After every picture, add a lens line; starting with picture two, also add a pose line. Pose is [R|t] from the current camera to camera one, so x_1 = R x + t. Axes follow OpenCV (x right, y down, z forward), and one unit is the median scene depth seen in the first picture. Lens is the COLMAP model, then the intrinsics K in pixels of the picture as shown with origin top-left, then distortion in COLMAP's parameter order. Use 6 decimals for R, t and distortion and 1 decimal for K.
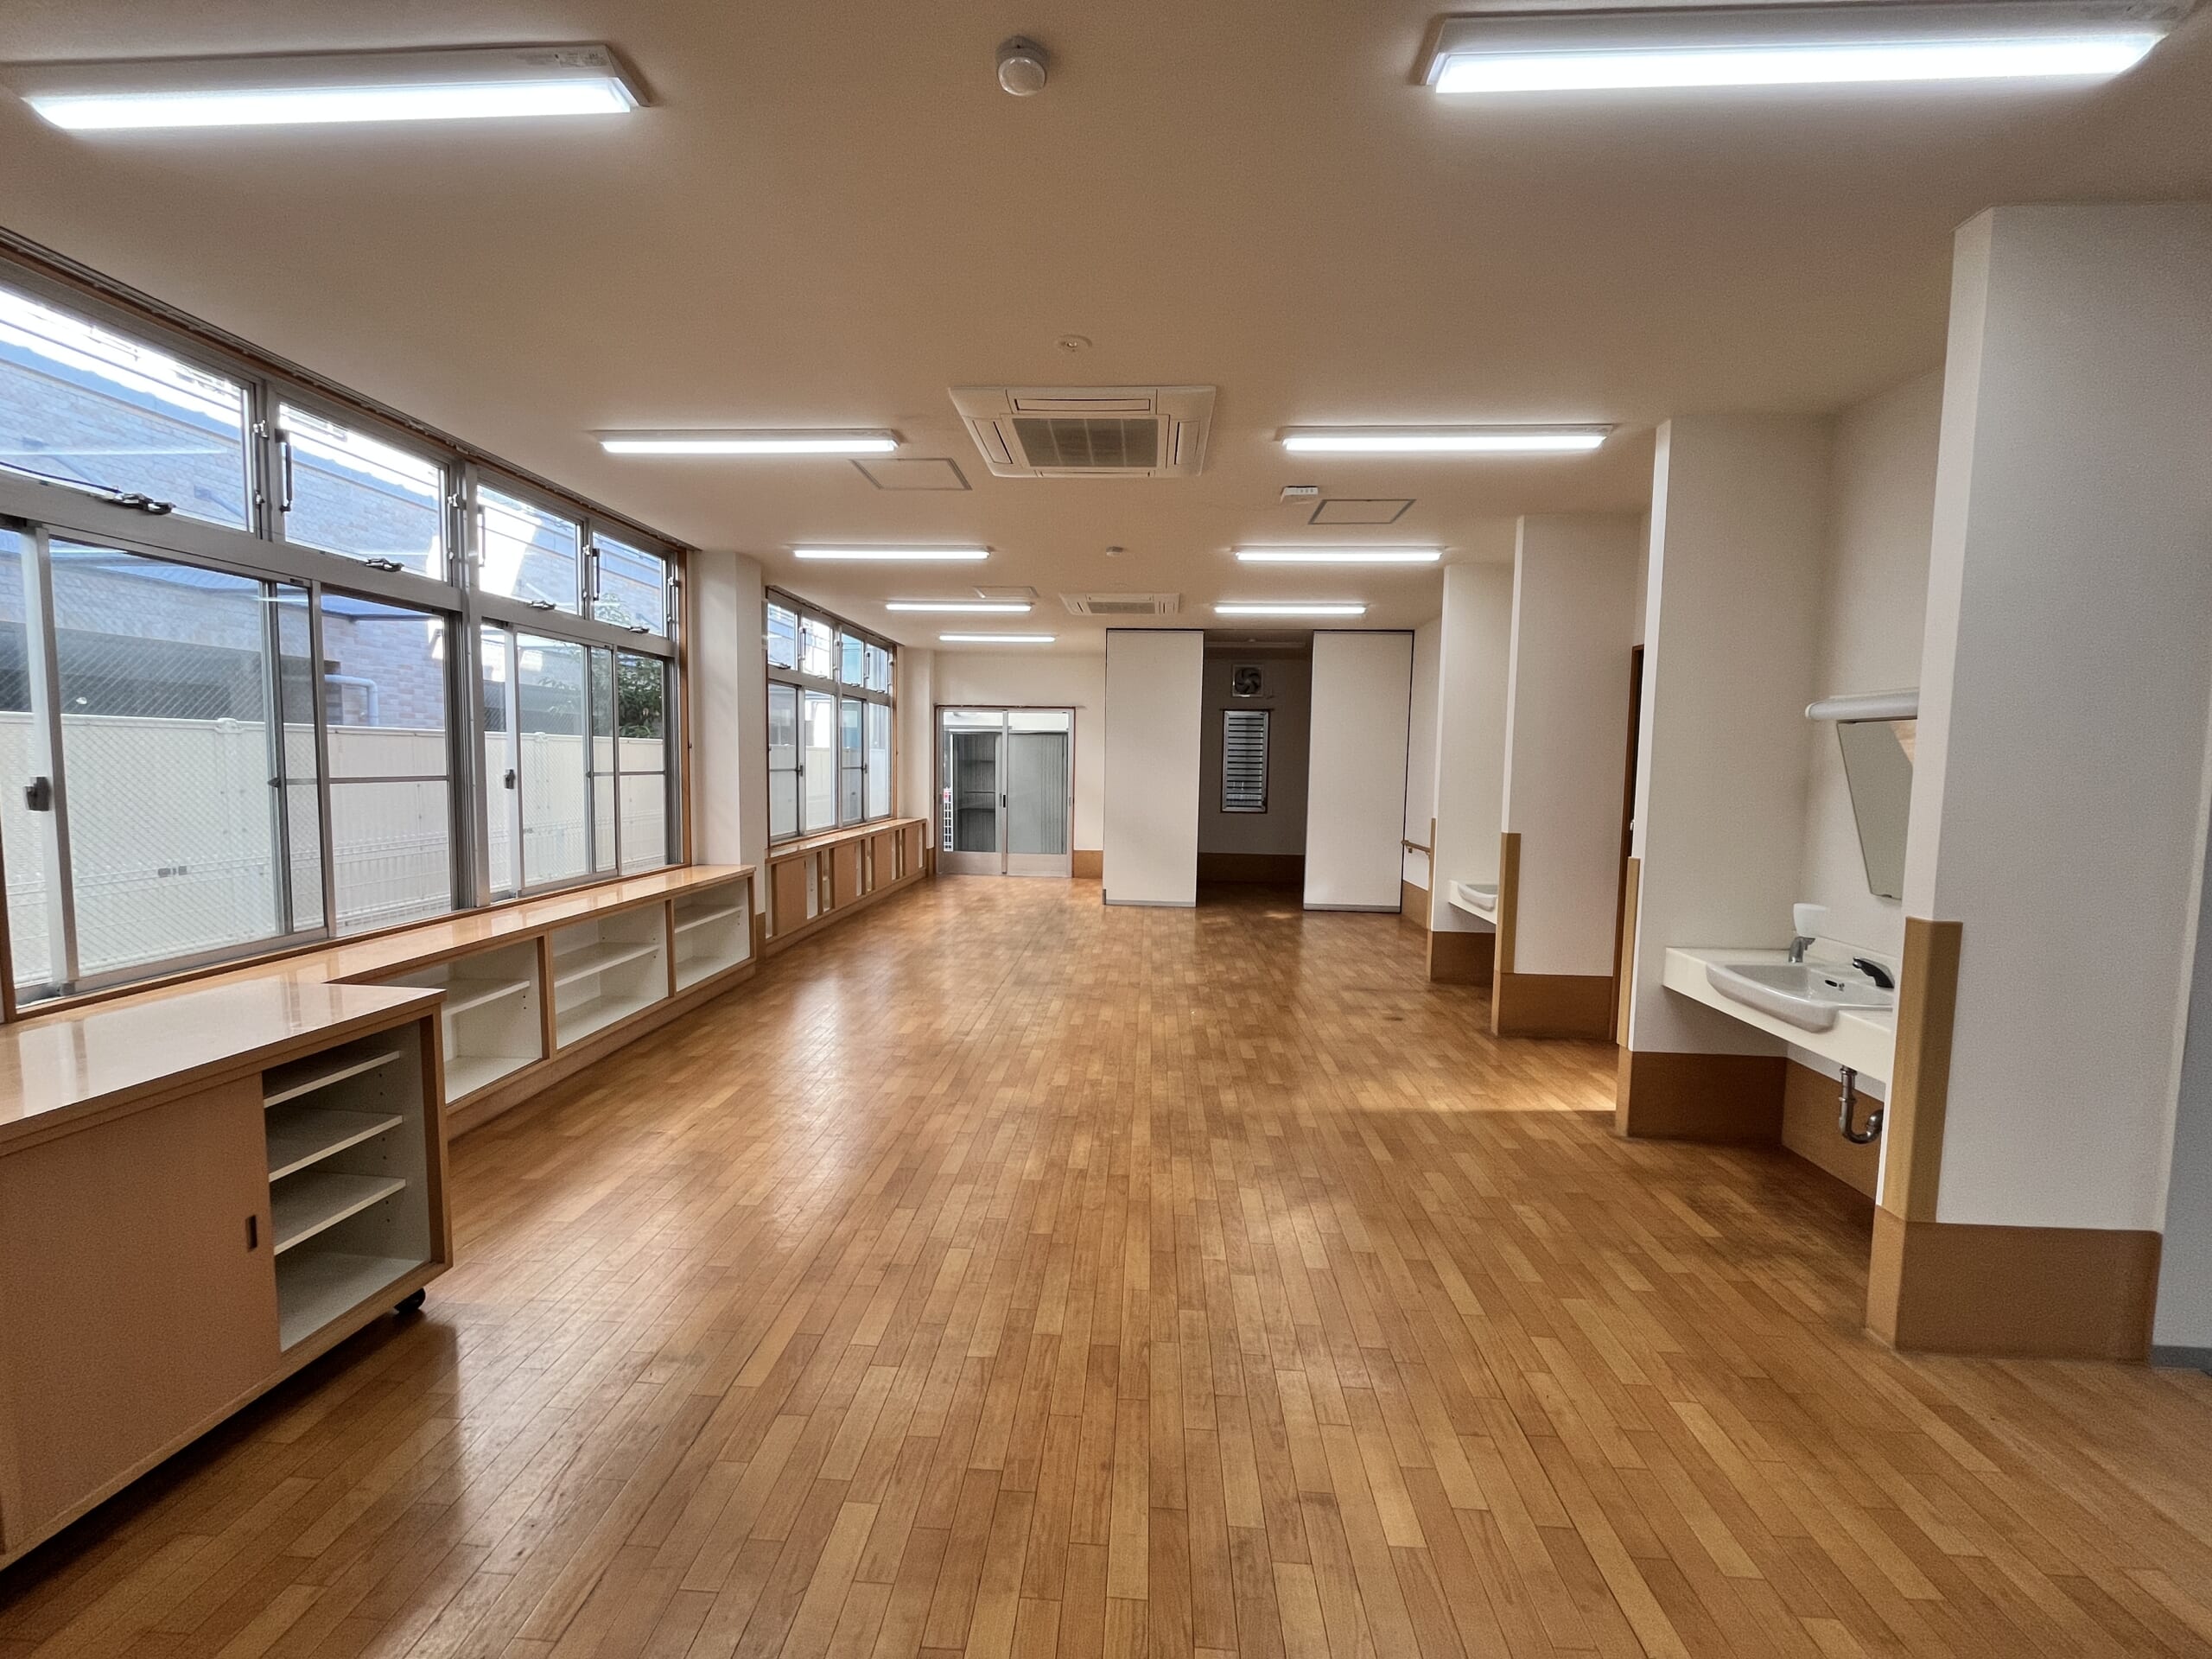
lens RADIAL K [[888.6, 0, 1095.4], [0, 888.6, 824.6], [0, 0, 1]] dist [0.003002, 0.000093]
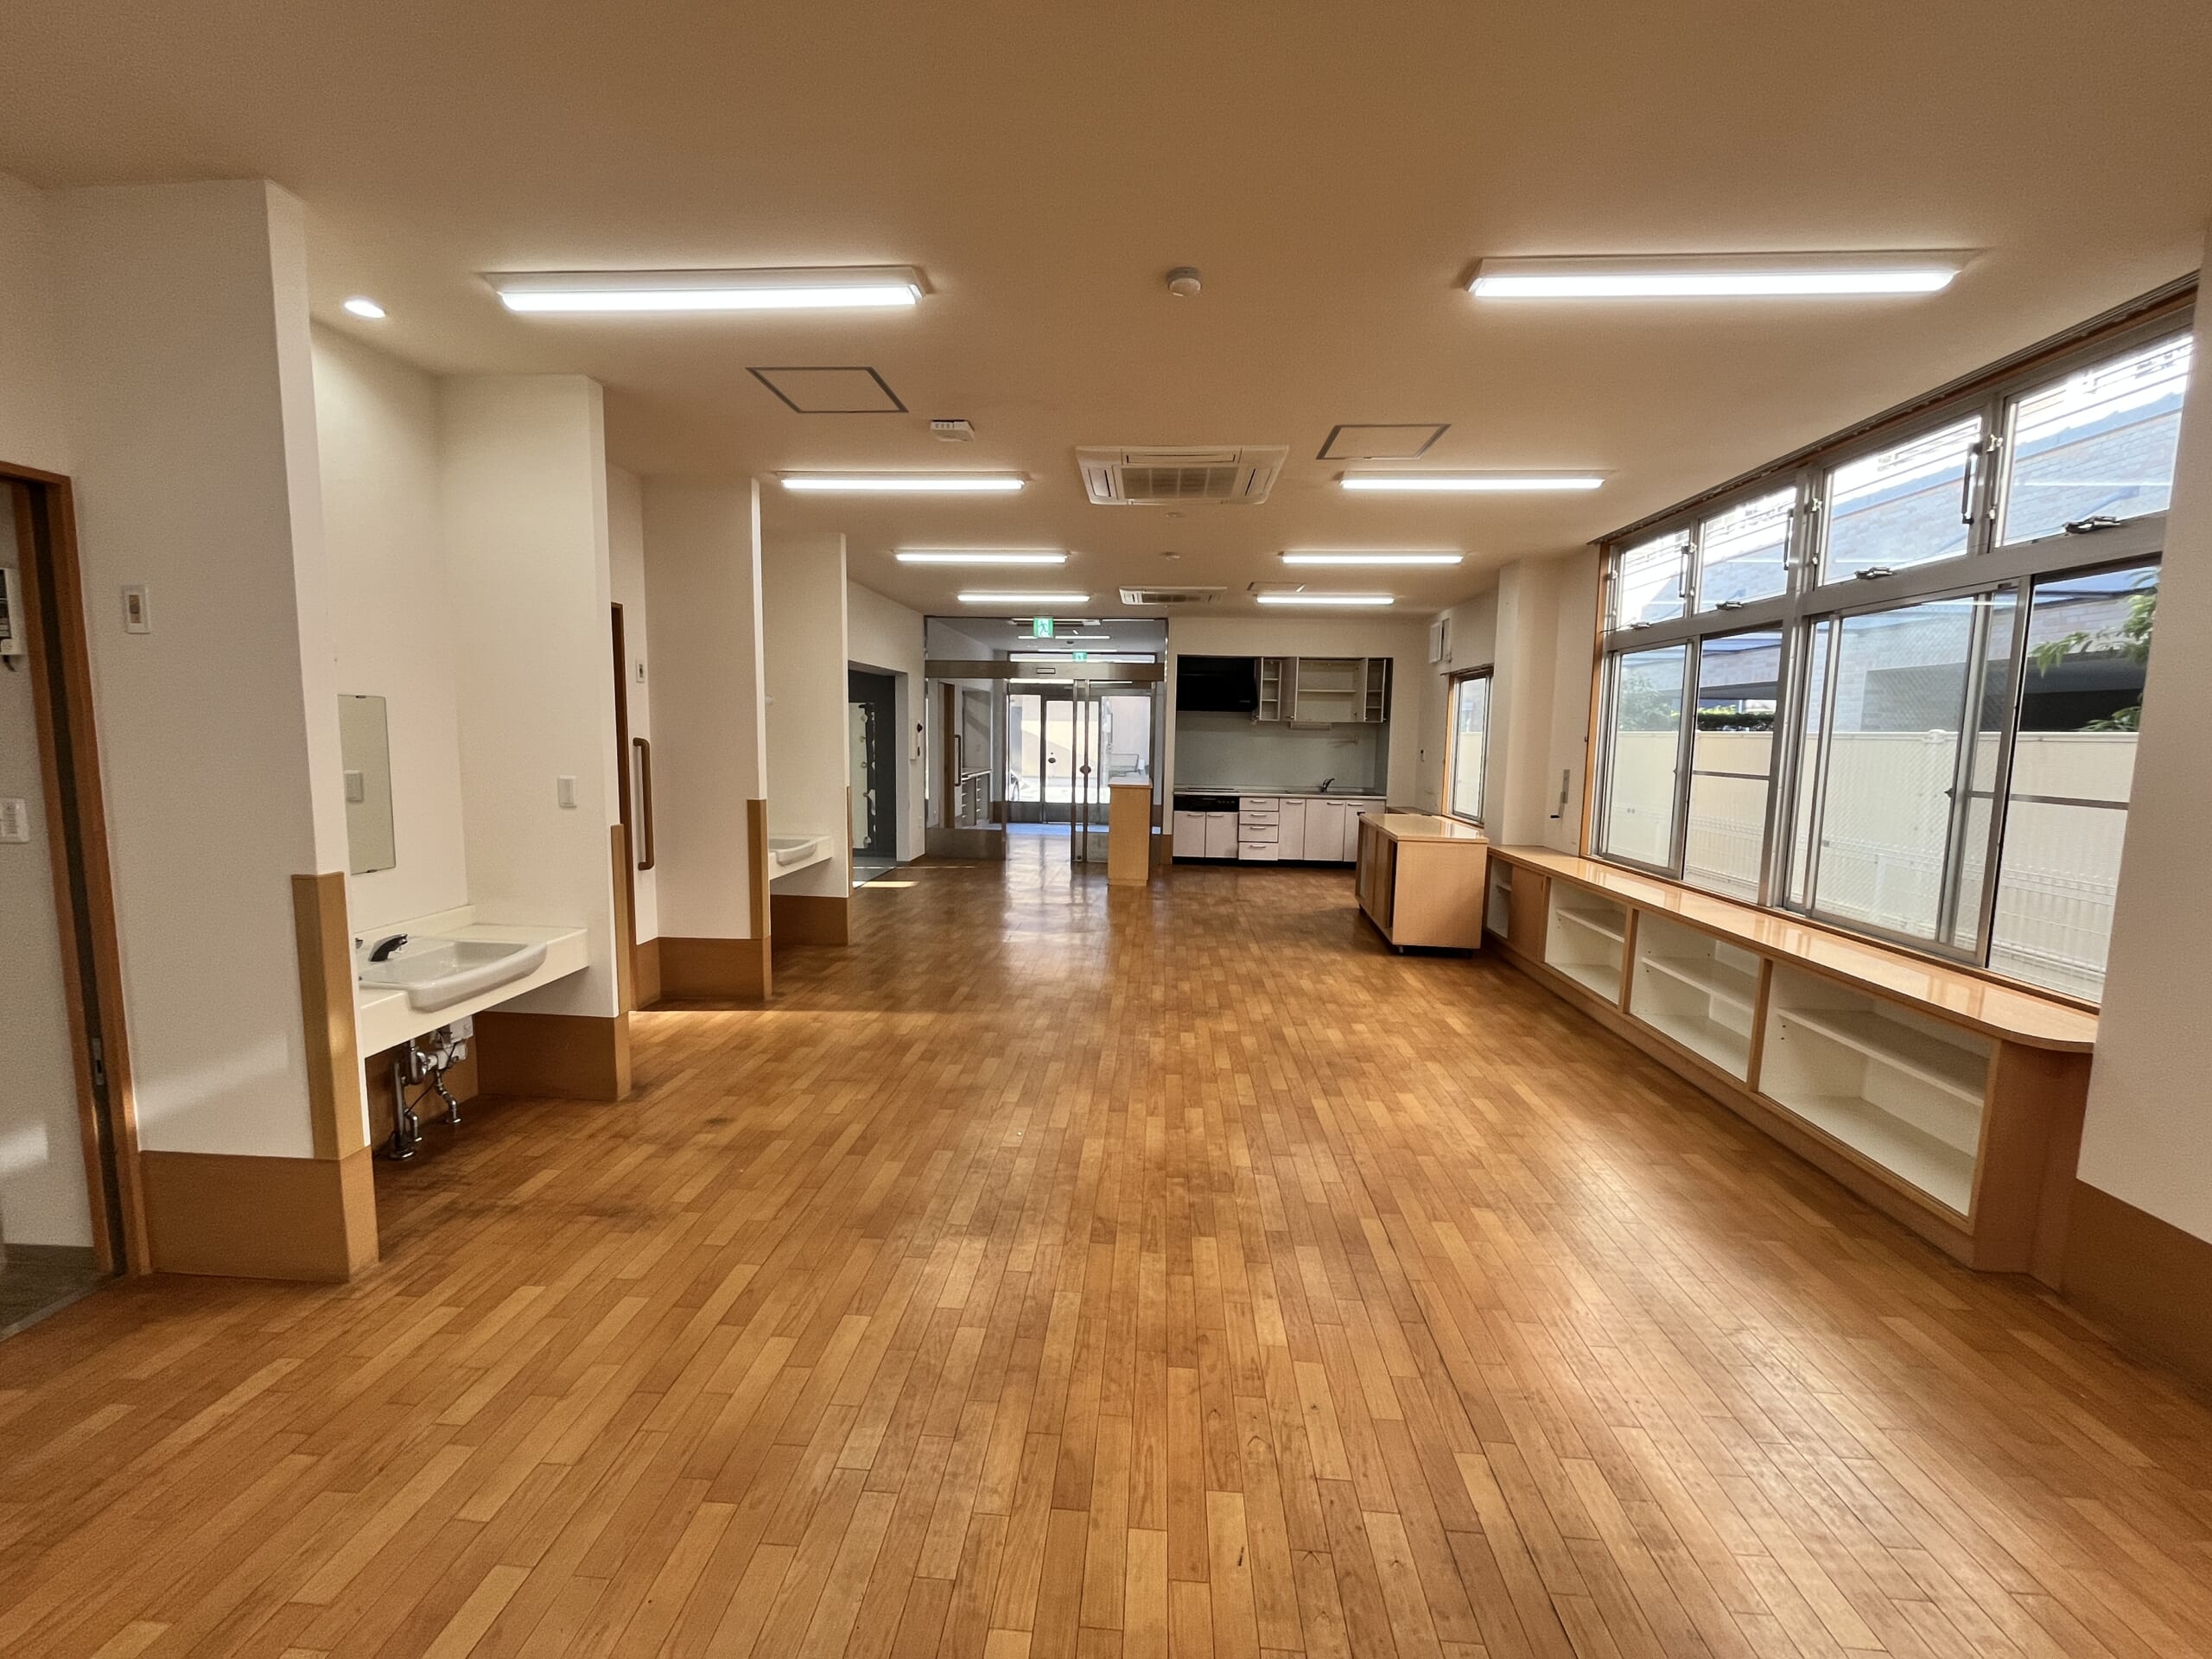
lens RADIAL K [[888.6, 0, 1106.4], [0, 888.6, 830.4], [0, 0, 1]] dist [0.003002, 0.000093]
pose [[-0.999432, -0.033452, -0.004171, 0.069816], [-0.033651, 0.982608, 0.182619, -0.149267], [-0.002011, 0.182655, -0.983175, 1.934358]]
